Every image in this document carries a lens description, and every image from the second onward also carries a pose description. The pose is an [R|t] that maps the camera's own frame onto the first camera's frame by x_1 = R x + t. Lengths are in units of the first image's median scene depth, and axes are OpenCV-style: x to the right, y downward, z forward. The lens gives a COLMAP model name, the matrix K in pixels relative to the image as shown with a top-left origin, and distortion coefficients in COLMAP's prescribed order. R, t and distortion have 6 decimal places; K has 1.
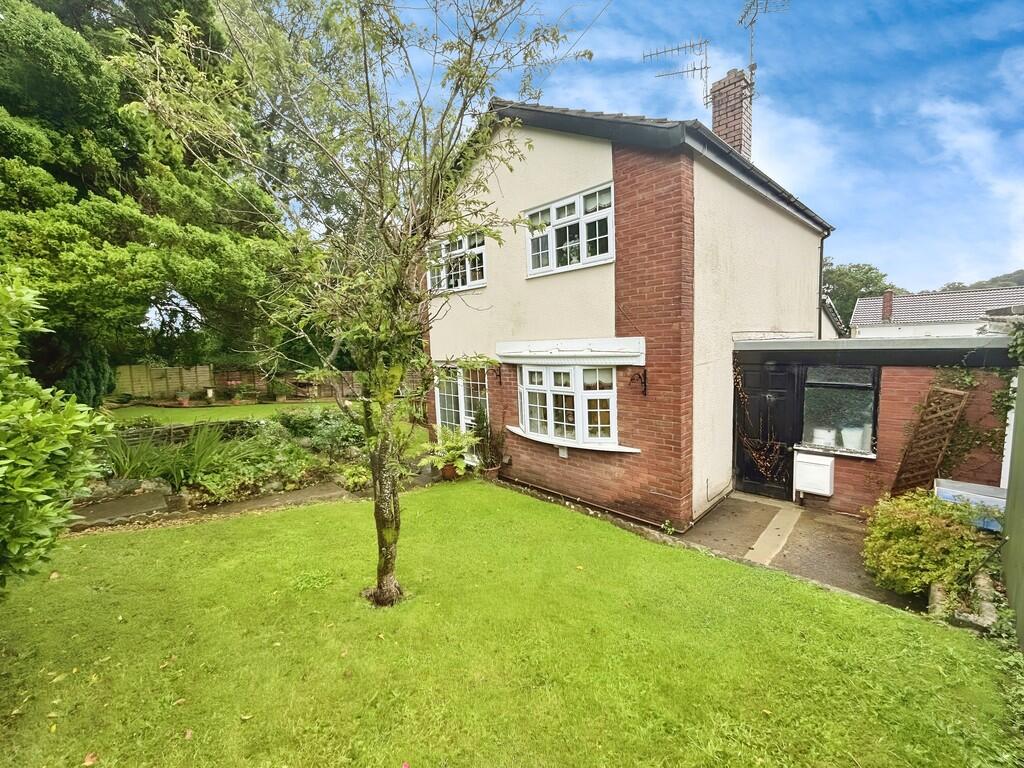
lens RADIAL K [[411.7, 0, 512.0], [0, 411.7, 384.0], [0, 0, 1]] dist [-0.001830, -0.000229]
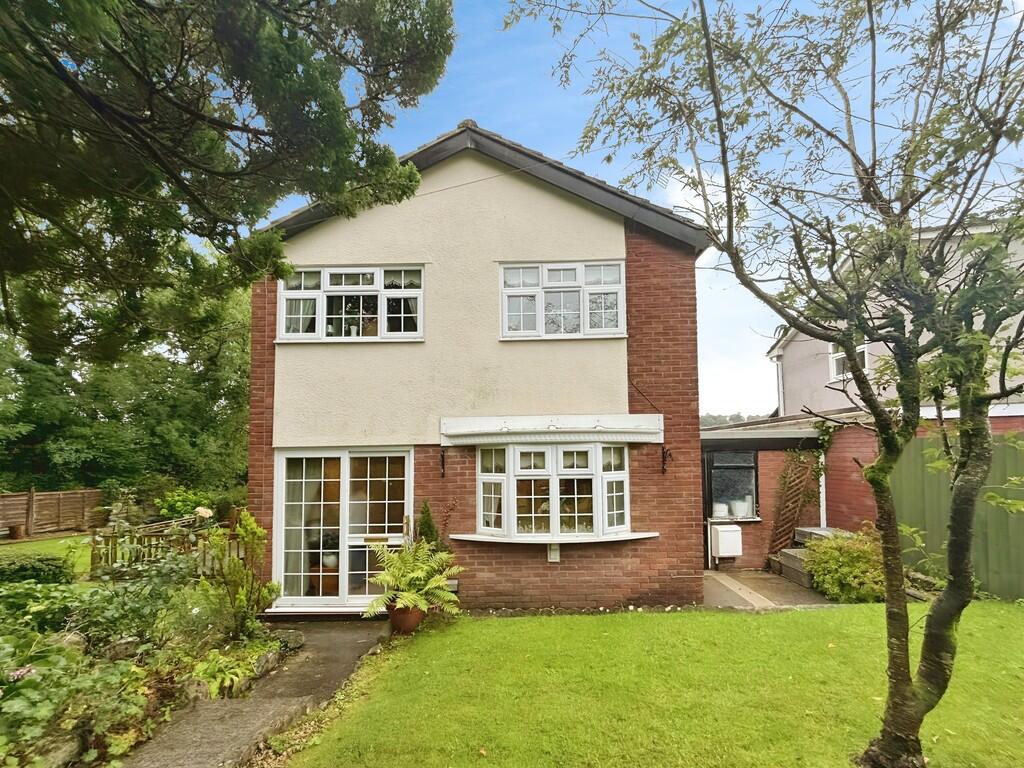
lens RADIAL K [[484.2, 0, 512.4], [0, 484.2, 413.9], [0, 0, 1]] dist [0.022307, -0.000169]
pose [[0.708468, 0.076583, 0.701575, -0.699513], [0.063346, 0.983182, -0.171291, 0.058769], [-0.702894, 0.165796, 0.691702, 0.401219]]
